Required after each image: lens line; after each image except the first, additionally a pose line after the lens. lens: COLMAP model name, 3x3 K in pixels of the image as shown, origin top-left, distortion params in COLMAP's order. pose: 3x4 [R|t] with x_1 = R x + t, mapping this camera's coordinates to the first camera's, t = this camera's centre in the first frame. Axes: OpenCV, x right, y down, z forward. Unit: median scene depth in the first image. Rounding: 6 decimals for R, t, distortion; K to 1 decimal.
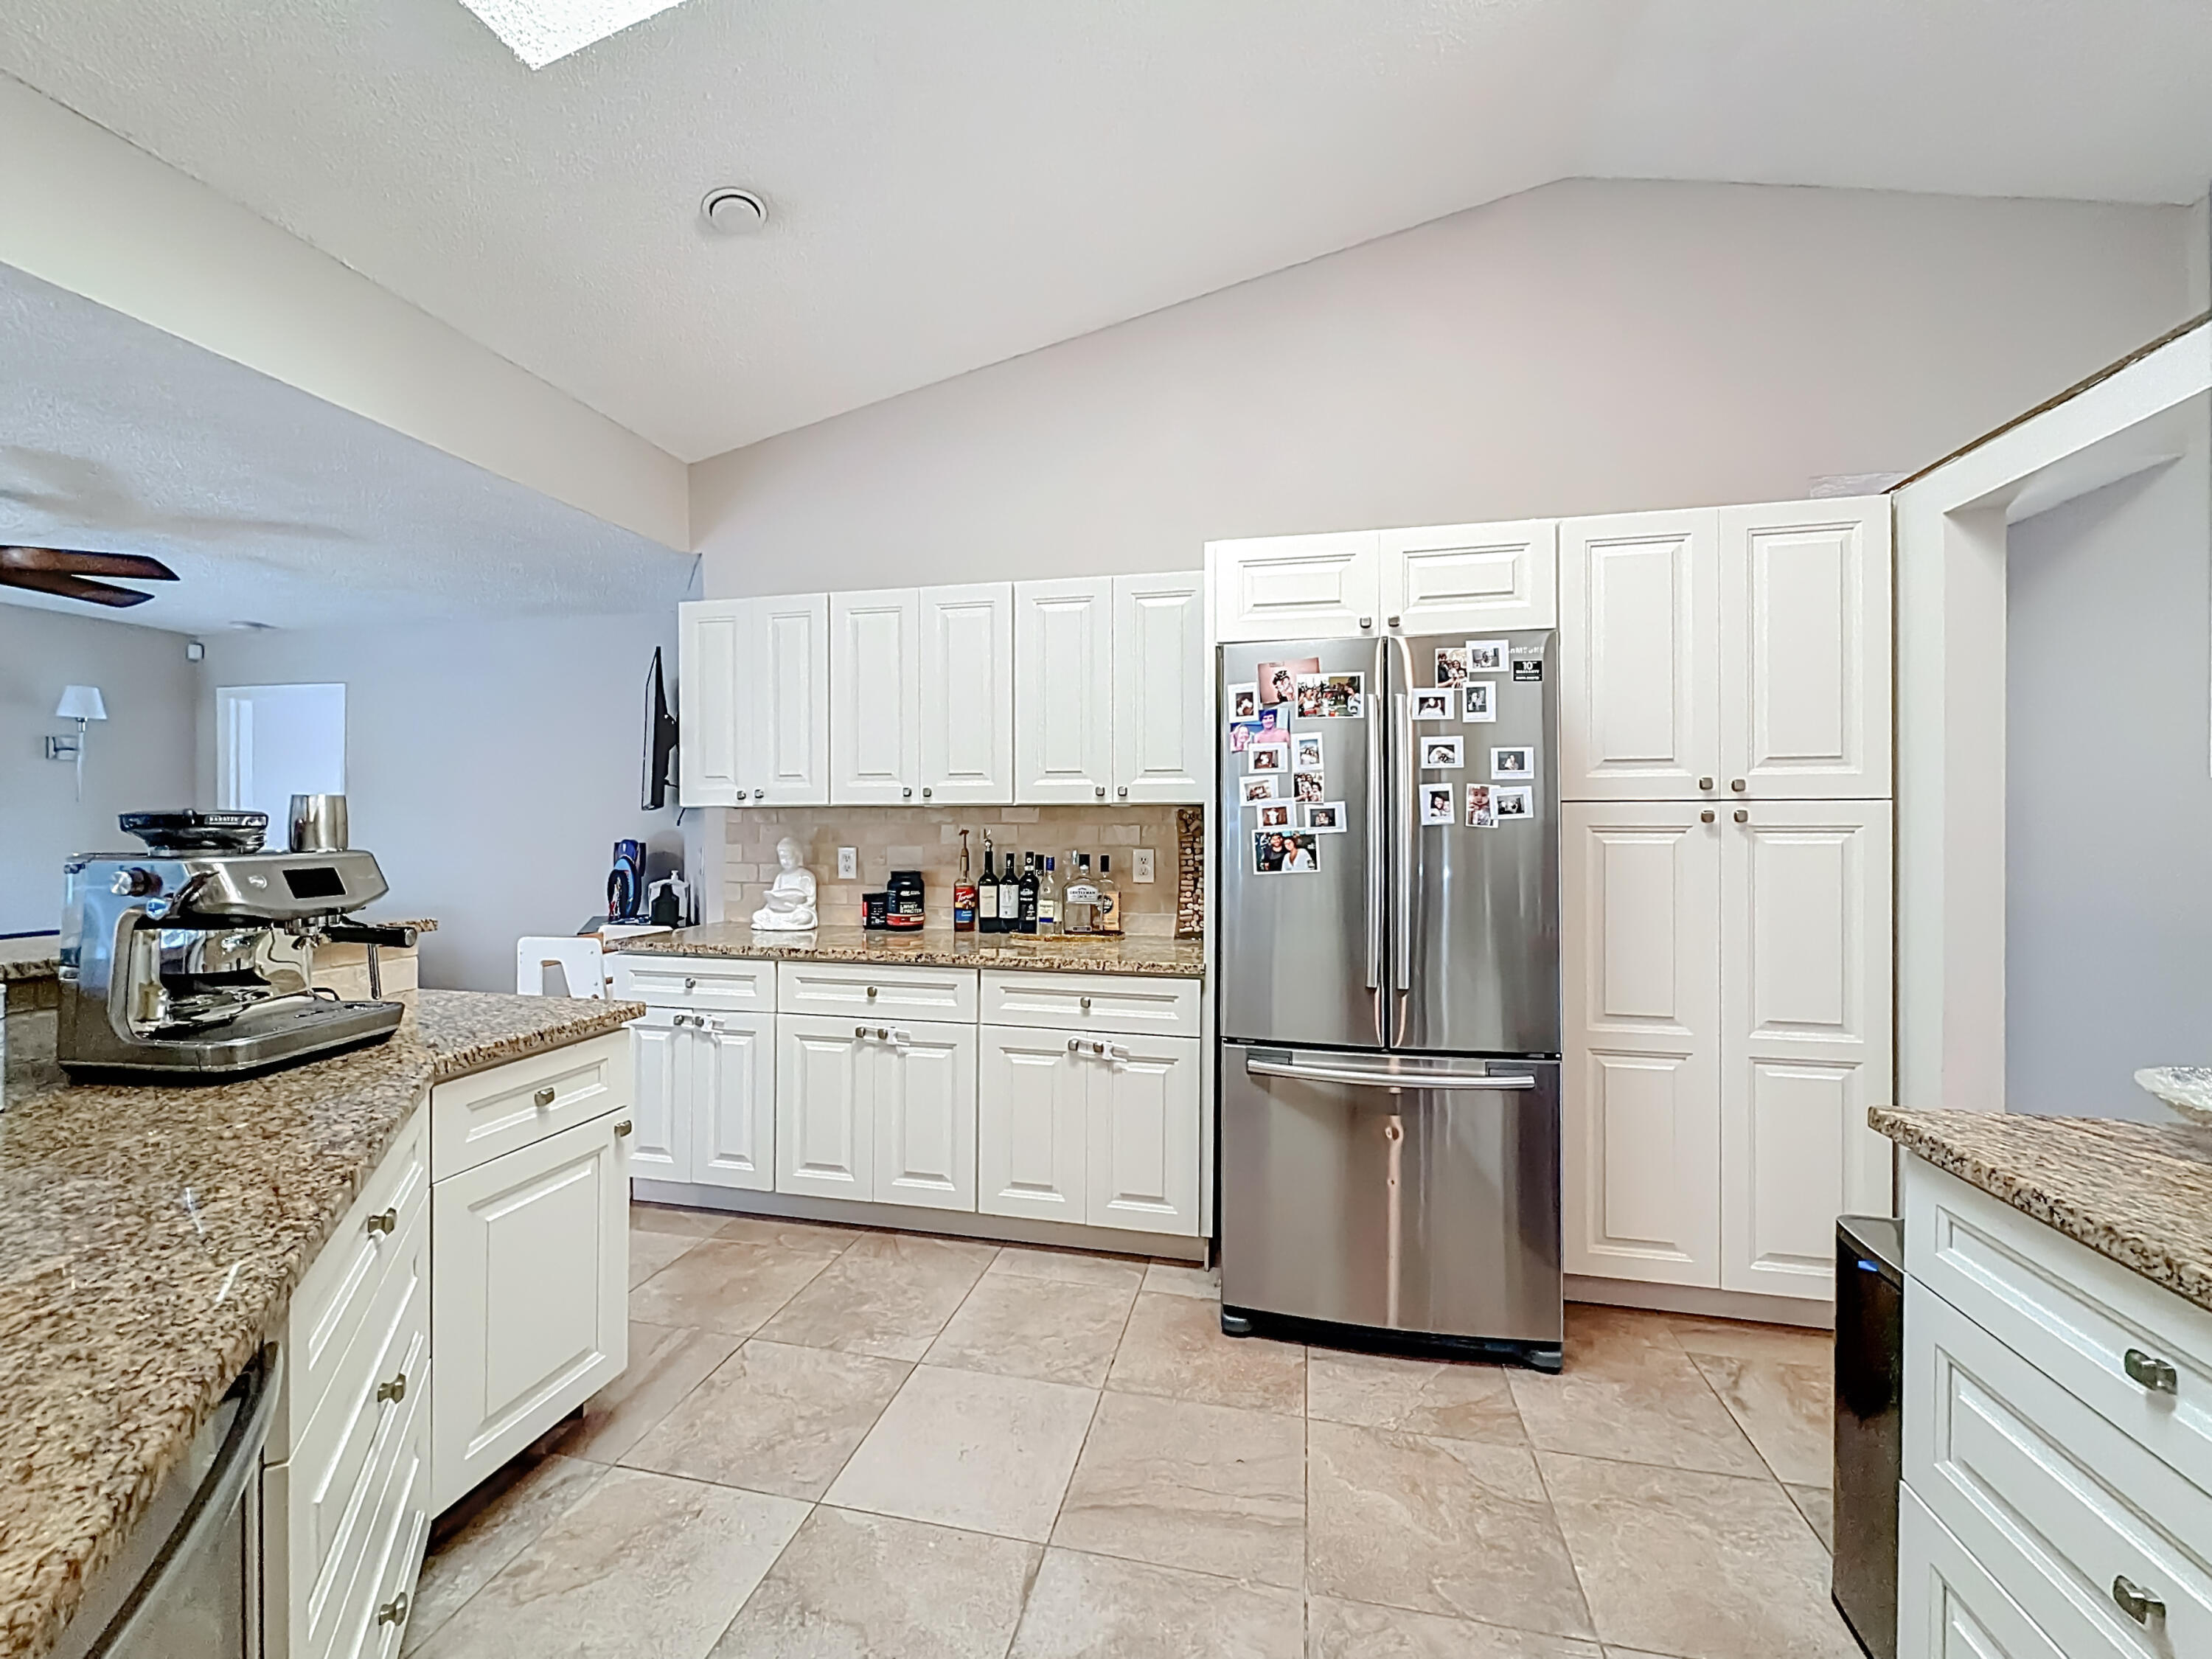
lens RADIAL K [[892.7, 0, 1106.0], [0, 892.7, 829.5], [0, 0, 1]] dist [0.001576, 0.000122]
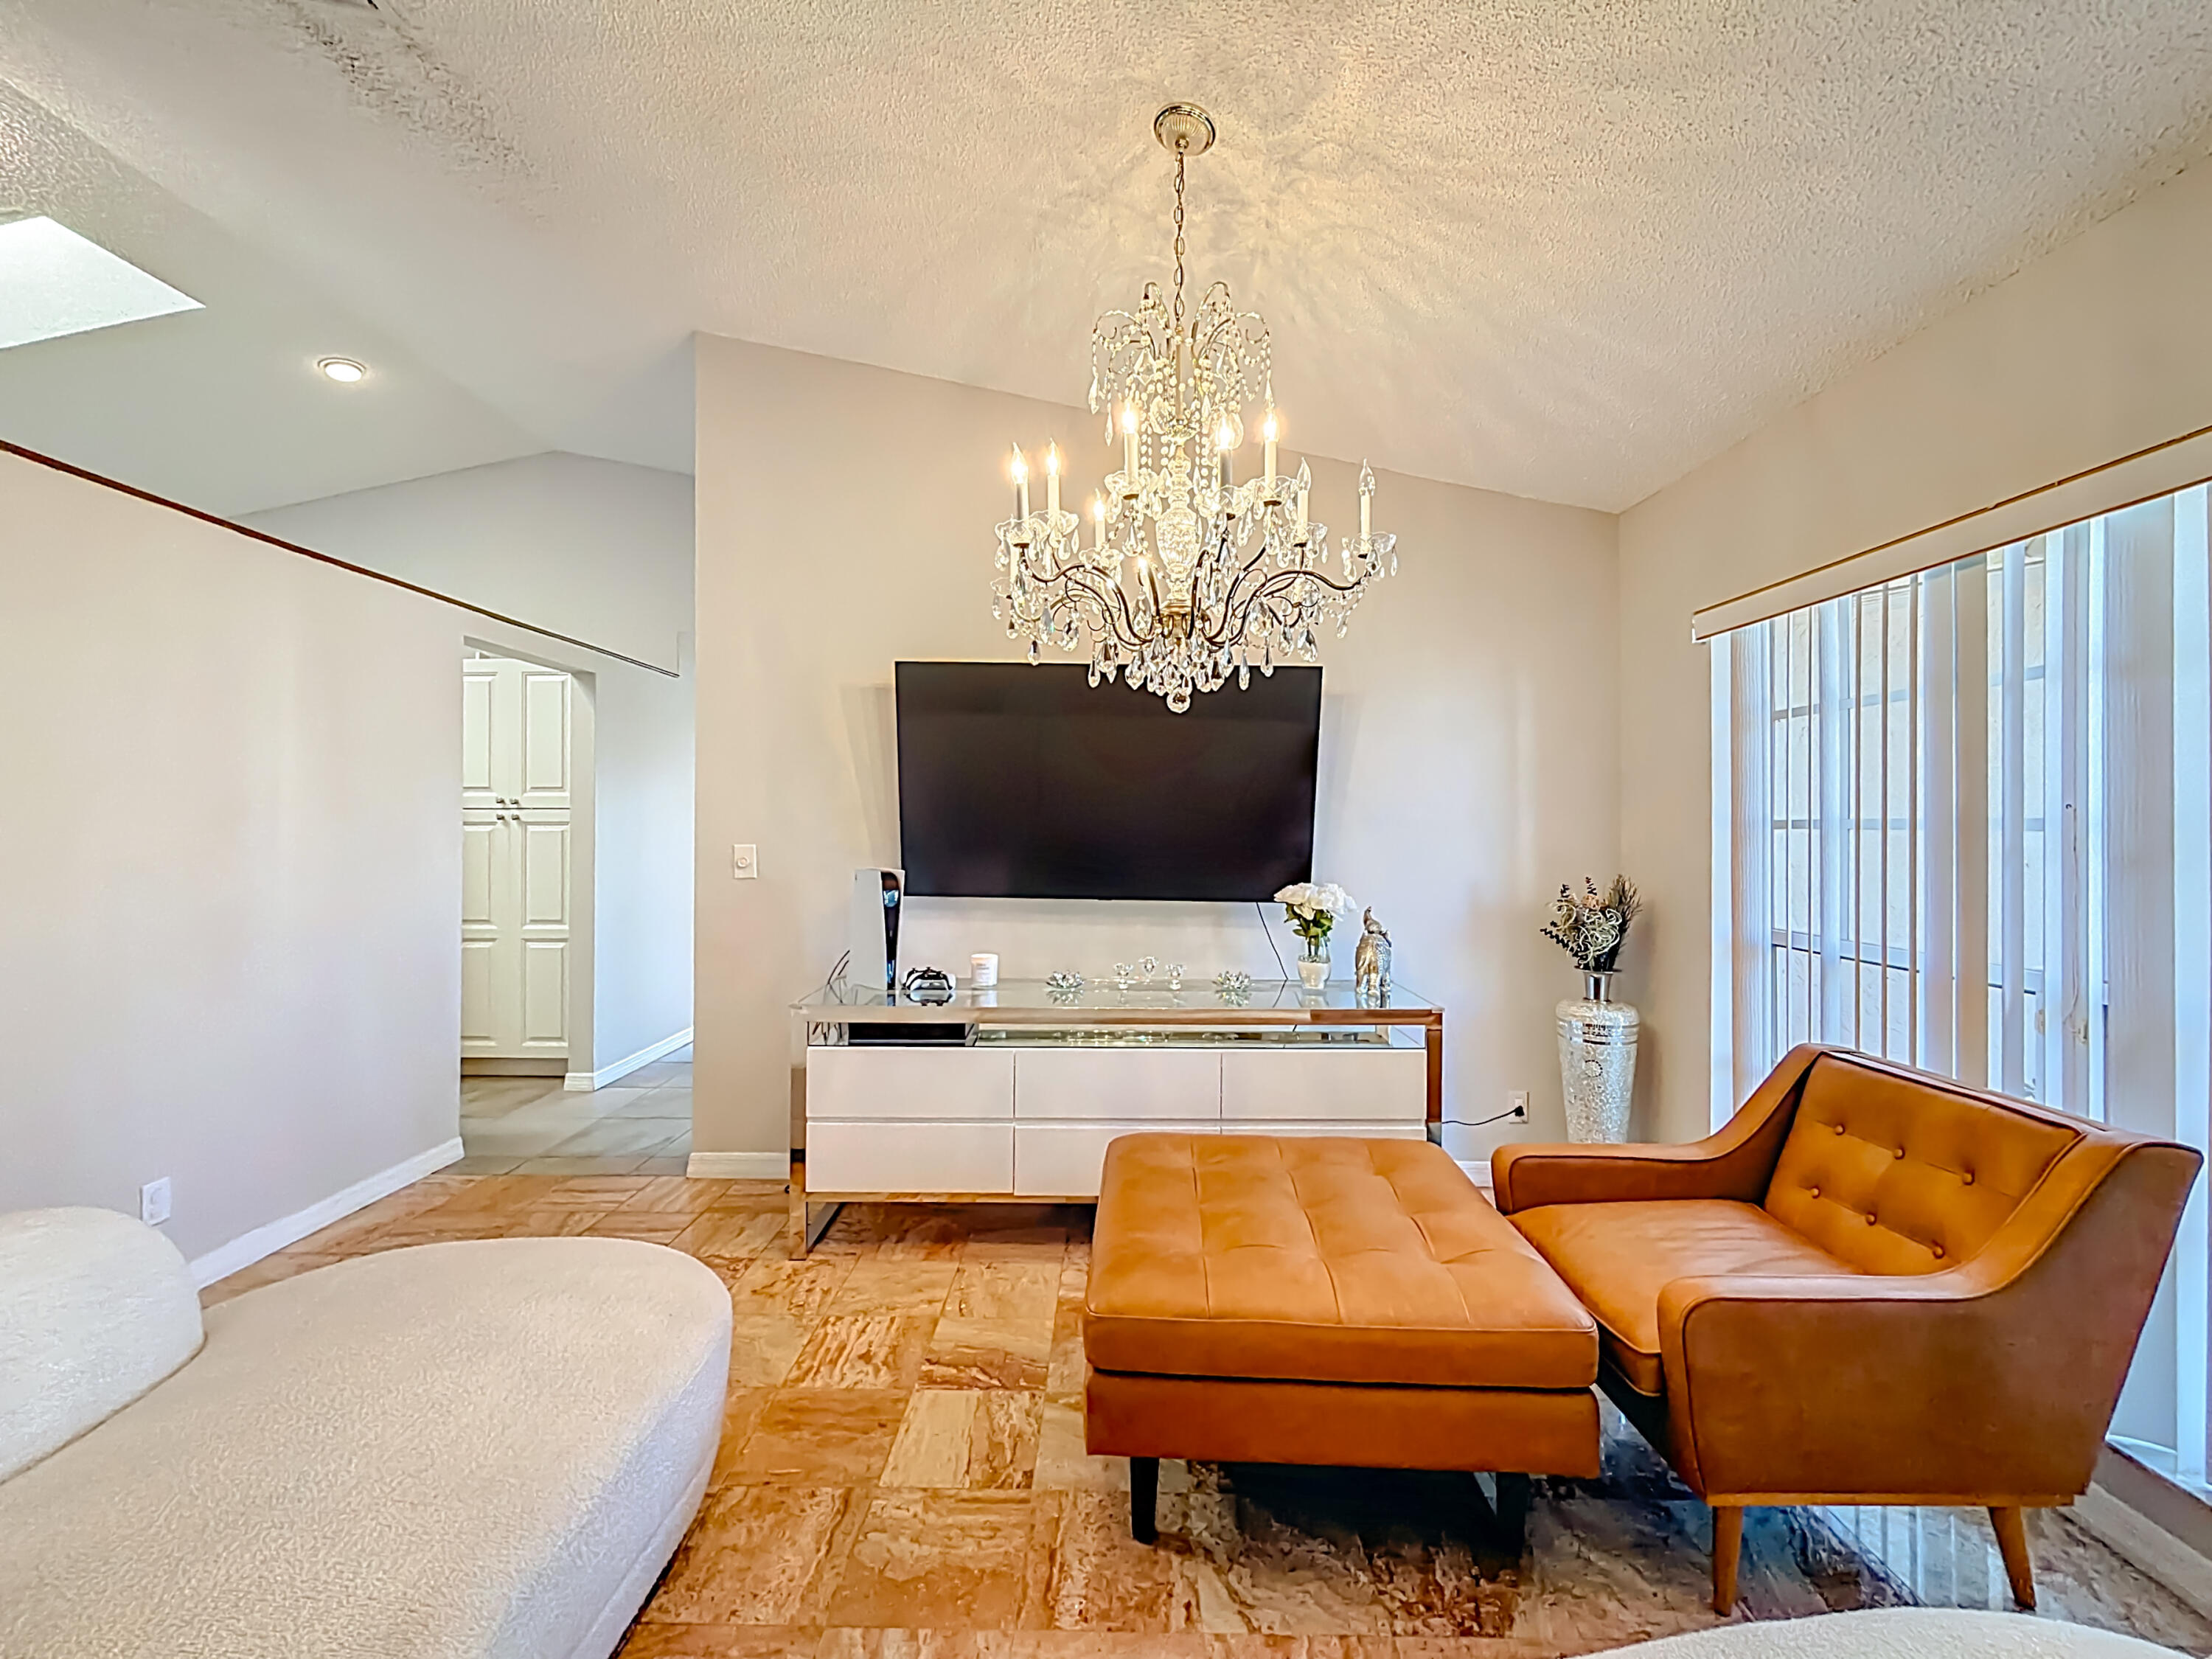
lens RADIAL K [[892.7, 0, 1106.0], [0, 892.7, 829.5], [0, 0, 1]] dist [0.001576, 0.000122]
pose [[0.977436, -0.002124, 0.211221, 1.310051], [0.001768, 0.999997, 0.001874, 0.008836], [-0.211225, -0.001459, 0.977436, -1.007300]]
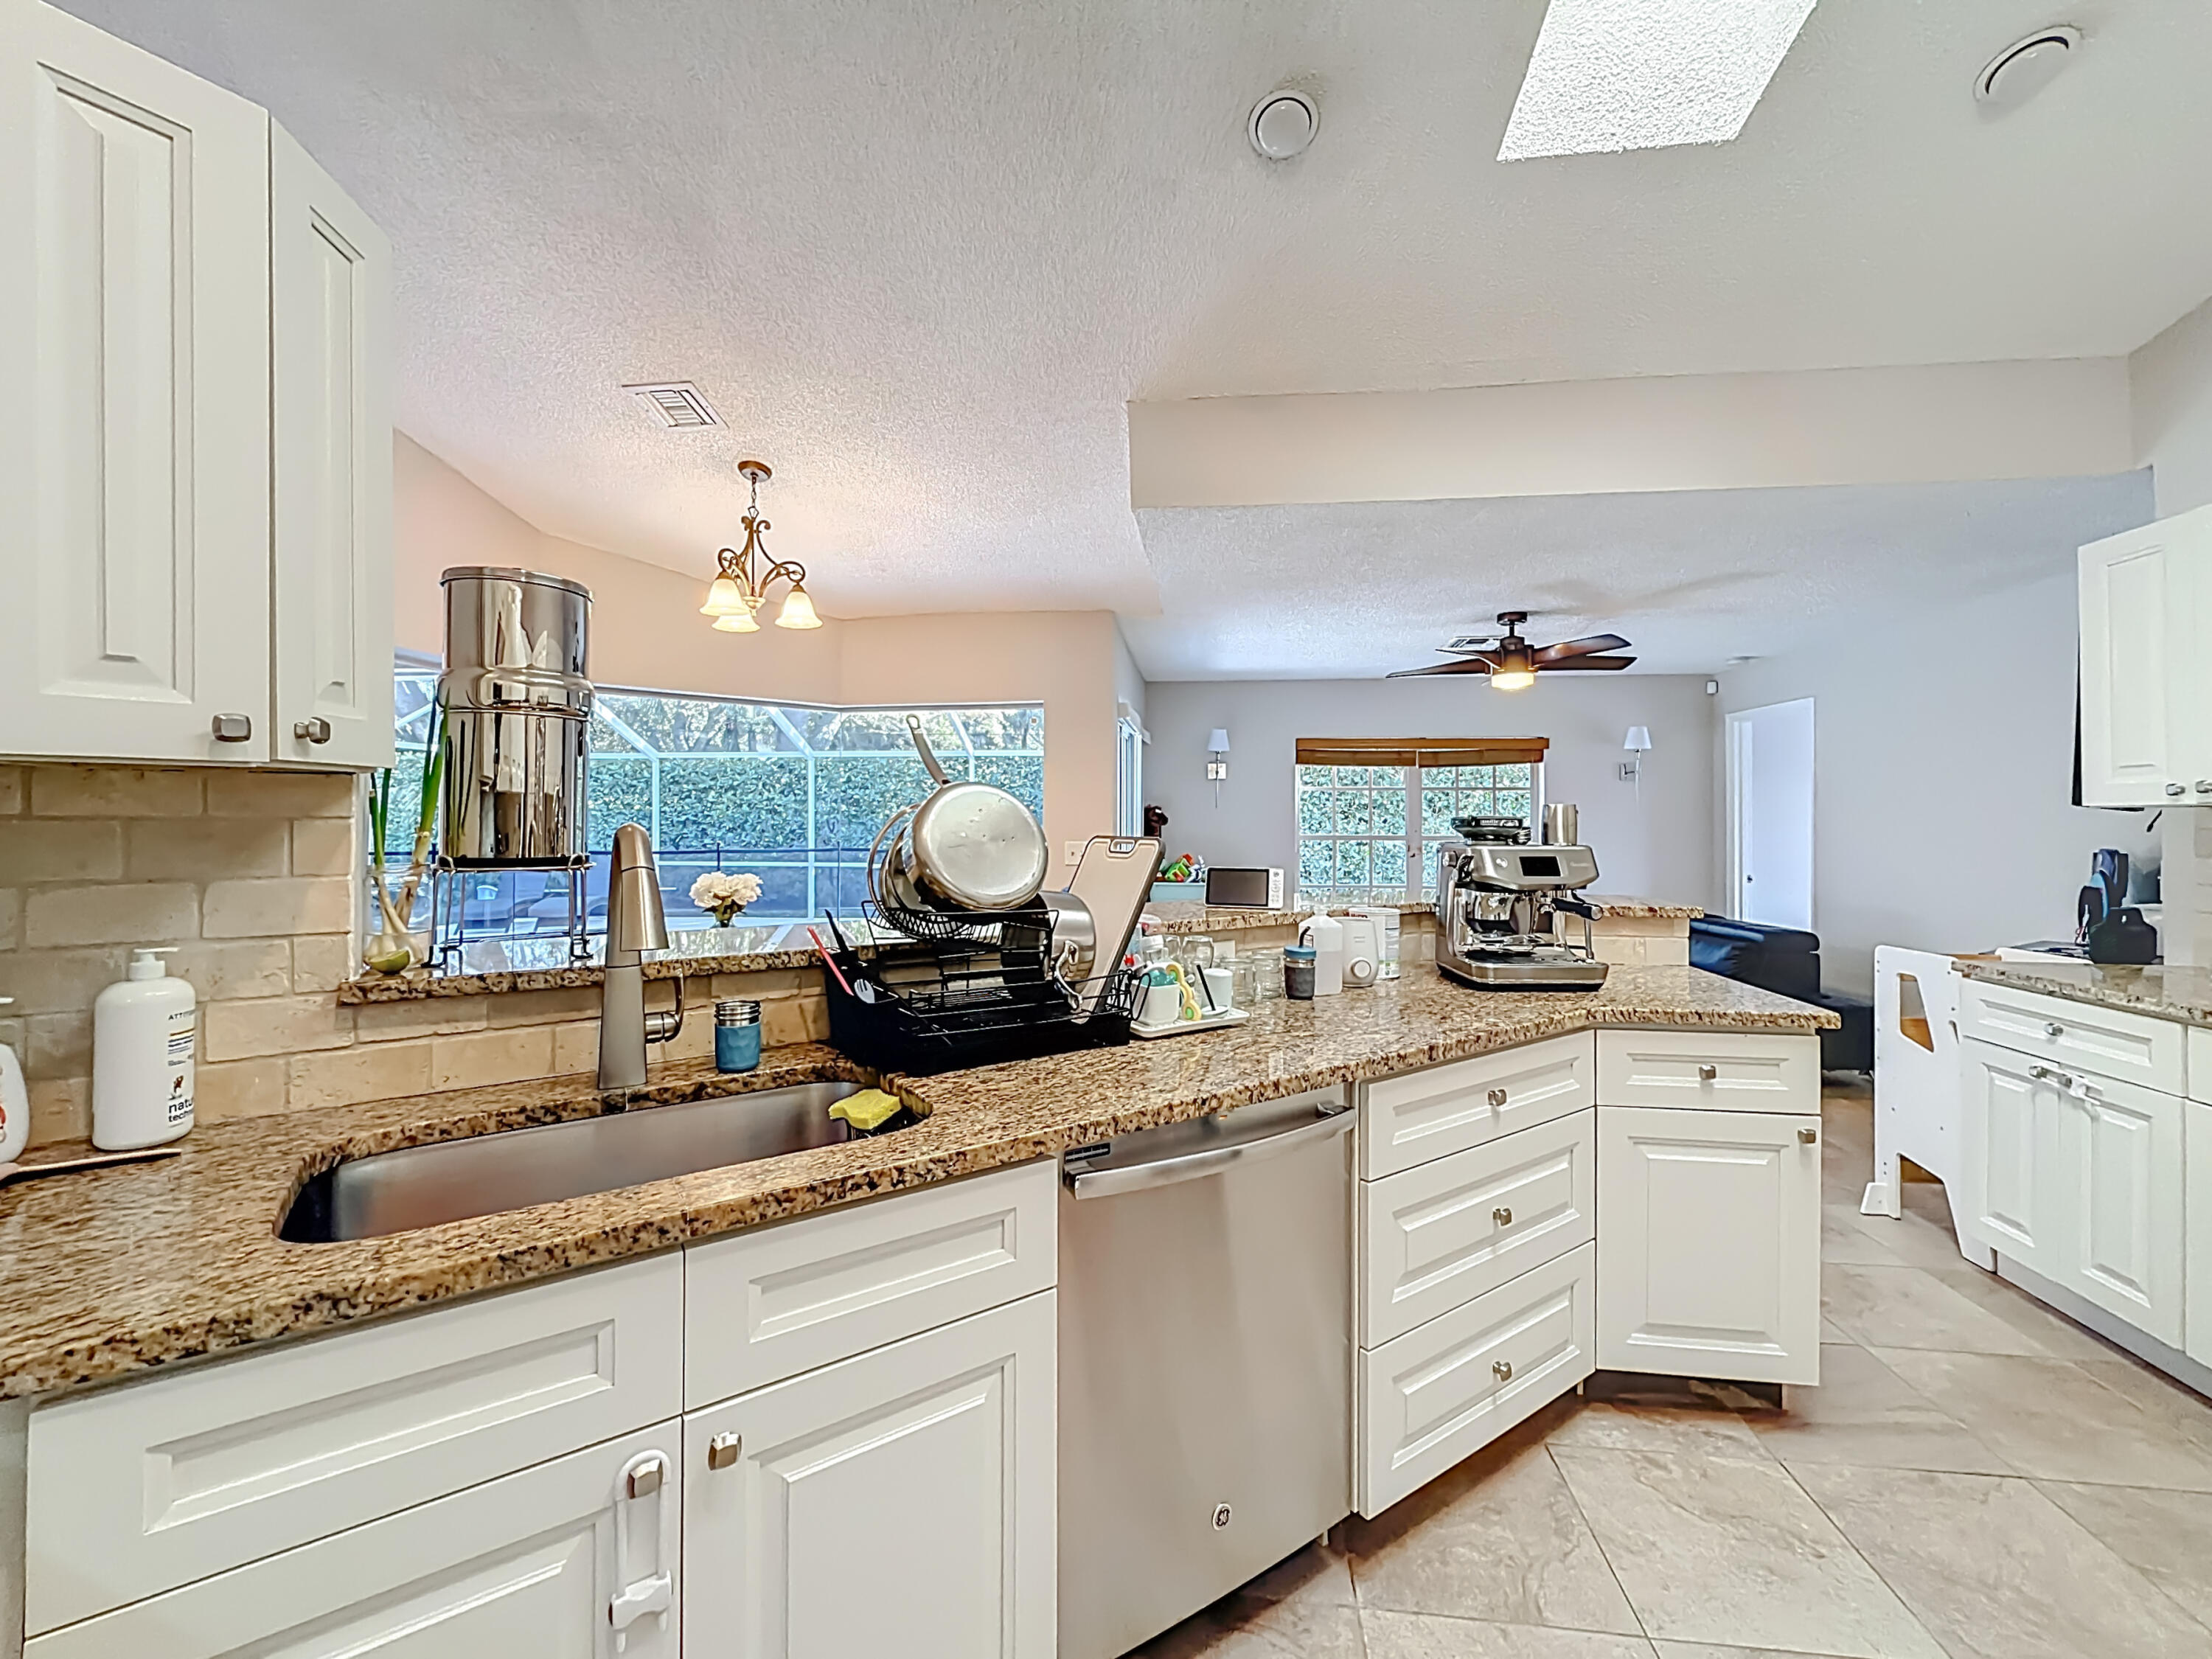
lens RADIAL K [[898.8, 0, 1129.2], [0, 898.8, 819.0], [0, 0, 1]] dist [0.001481, 0.000147]
pose [[0.119865, -0.003488, -0.992784, 0.249931], [-0.012116, 0.999914, -0.004976, -0.000485], [0.992716, 0.012625, 0.119812, 0.094582]]
